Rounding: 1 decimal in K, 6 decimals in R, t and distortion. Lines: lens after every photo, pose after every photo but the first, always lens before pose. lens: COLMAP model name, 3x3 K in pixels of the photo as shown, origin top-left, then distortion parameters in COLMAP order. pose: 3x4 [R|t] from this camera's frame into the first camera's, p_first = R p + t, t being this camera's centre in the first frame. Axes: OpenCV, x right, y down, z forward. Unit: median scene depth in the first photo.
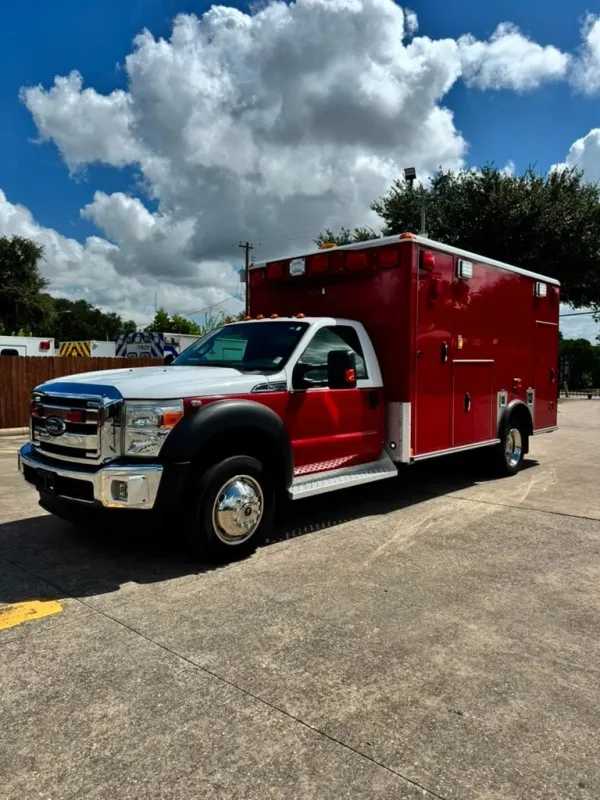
lens RADIAL K [[584.0, 0, 300.0], [0, 584.0, 400.0], [0, 0, 1]] dist [-0.010520, -0.005458]
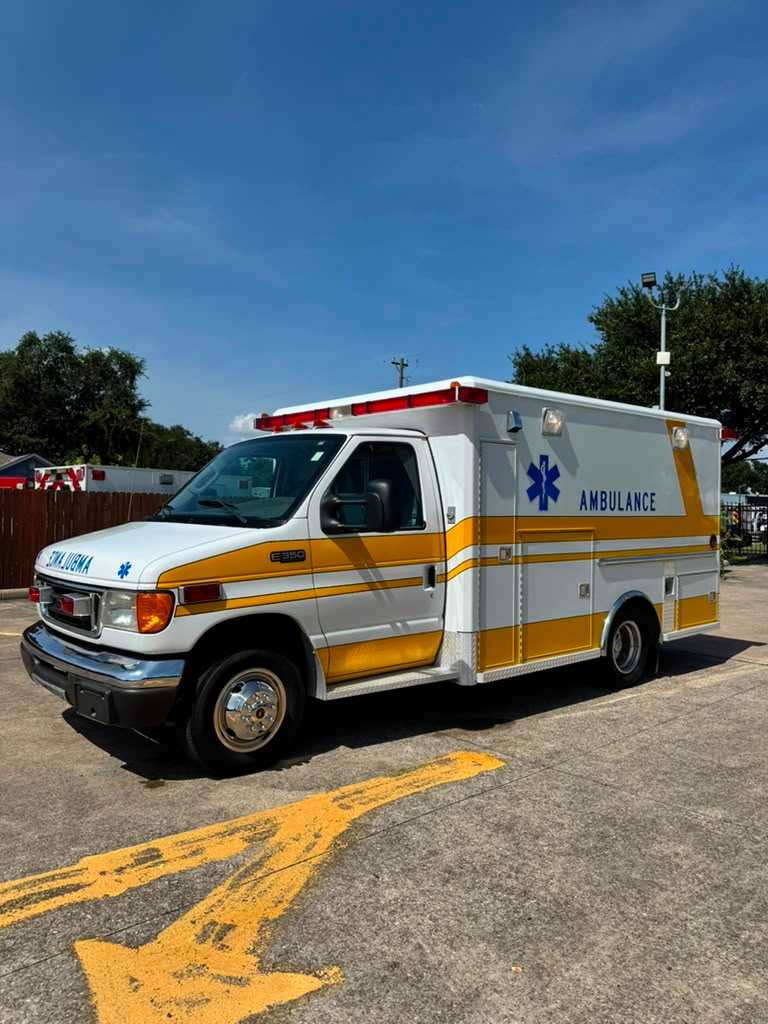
lens RADIAL K [[747.5, 0, 384.0], [0, 747.5, 512.0], [0, 0, 1]] dist [-0.010520, -0.005458]
pose [[0.996200, 0.023991, -0.083720, -0.471681], [-0.028920, 0.997888, -0.058168, 0.025153], [0.082148, 0.060368, 0.994790, -0.231368]]
